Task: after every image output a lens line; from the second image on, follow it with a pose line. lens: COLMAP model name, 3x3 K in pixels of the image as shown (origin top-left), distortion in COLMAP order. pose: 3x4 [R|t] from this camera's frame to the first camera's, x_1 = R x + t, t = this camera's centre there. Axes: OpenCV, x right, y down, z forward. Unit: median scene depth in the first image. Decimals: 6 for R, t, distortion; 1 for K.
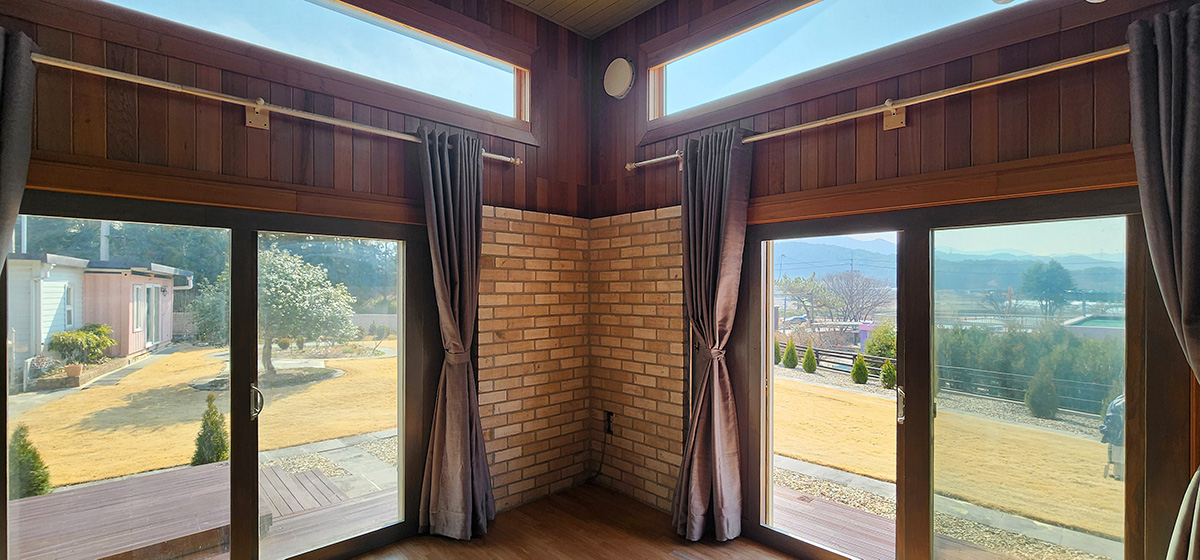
lens RADIAL K [[501.0, 0, 600.7], [0, 501.0, 307.0], [0, 0, 1]] dist [0.002155, -0.000095]
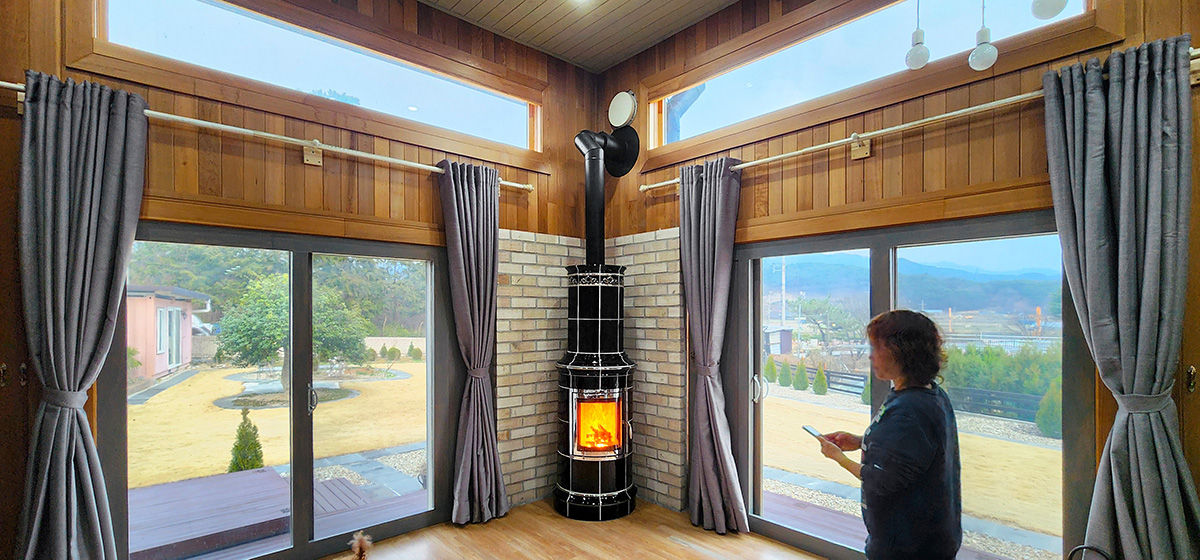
lens RADIAL K [[524.3, 0, 589.5], [0, 524.3, 338.7], [0, 0, 1]] dist [-0.003992, 0.003373]
pose [[0.999294, -0.002187, -0.037496, 0.006632], [0.002590, 0.999939, 0.010703, 0.028565], [0.037470, -0.010793, 0.999239, -0.155533]]
